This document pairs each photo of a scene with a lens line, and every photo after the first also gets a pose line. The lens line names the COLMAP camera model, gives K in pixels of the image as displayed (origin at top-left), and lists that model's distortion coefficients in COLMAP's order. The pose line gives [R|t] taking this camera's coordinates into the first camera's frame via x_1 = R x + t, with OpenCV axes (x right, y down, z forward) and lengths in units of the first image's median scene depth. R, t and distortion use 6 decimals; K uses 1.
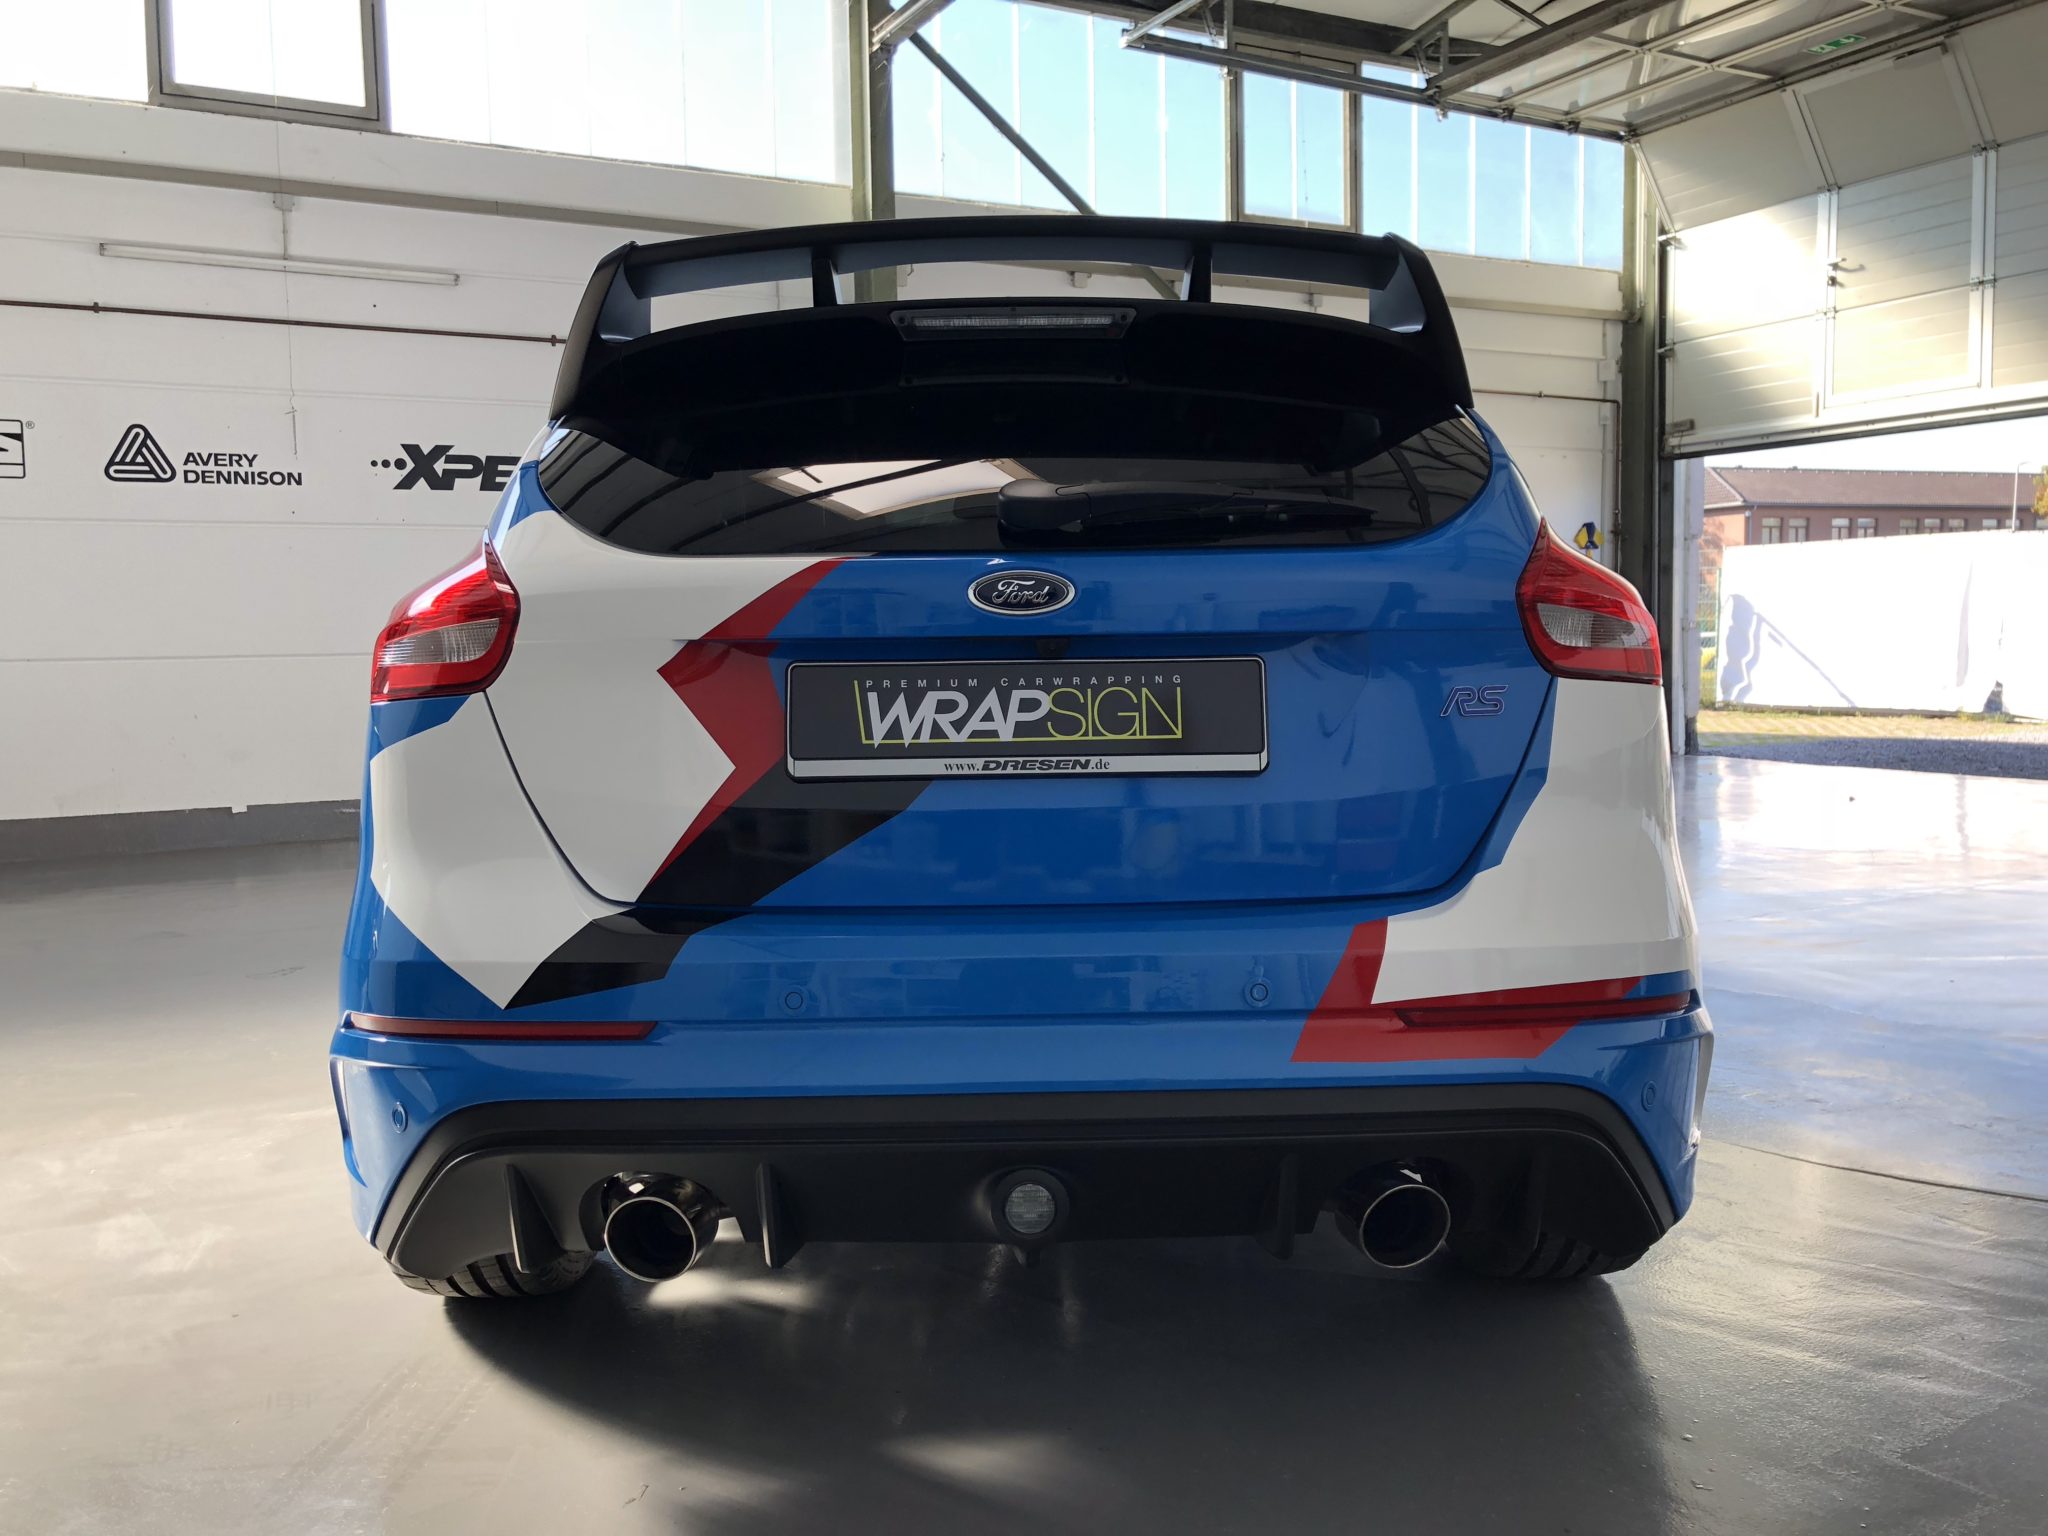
lens RADIAL K [[1668.0, 0, 1092.6], [0, 1668.0, 765.0], [0, 0, 1]] dist [0.065748, 0.001410]
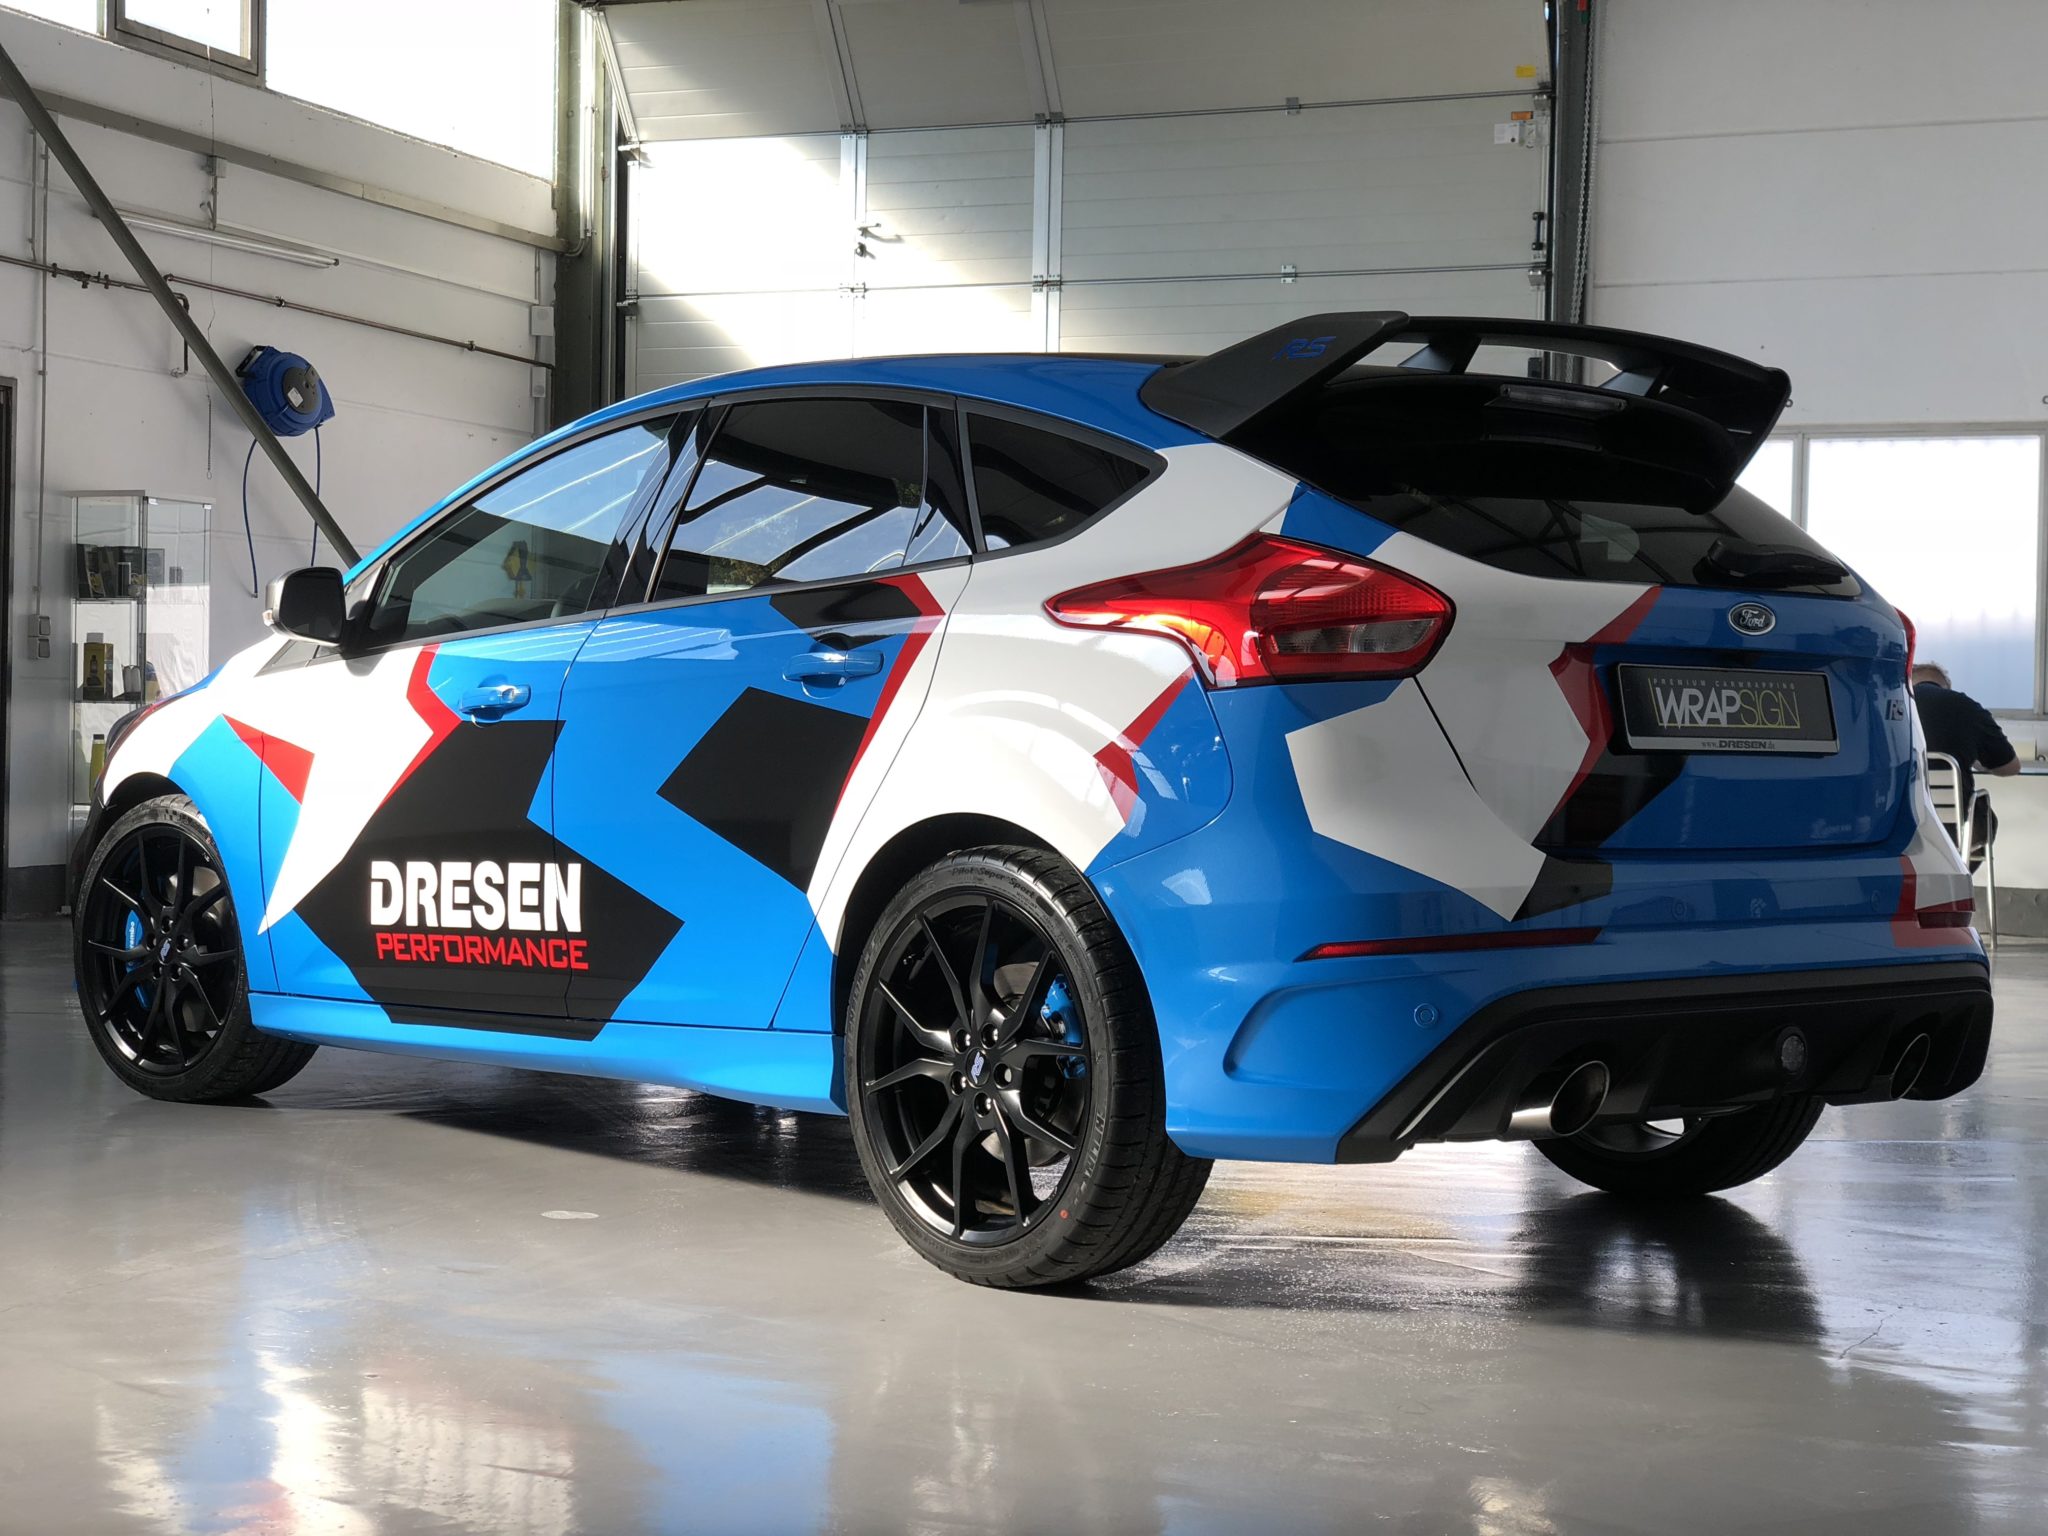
lens RADIAL K [[3133.8, 0, 1024.0], [0, 3133.8, 768.0], [0, 0, 1]] dist [0.078611, -0.060754]
pose [[0.772942, 0.020430, 0.634148, -2.113714], [0.021150, 0.998096, -0.057935, 0.155329], [-0.634124, 0.058193, 0.771038, -0.610667]]
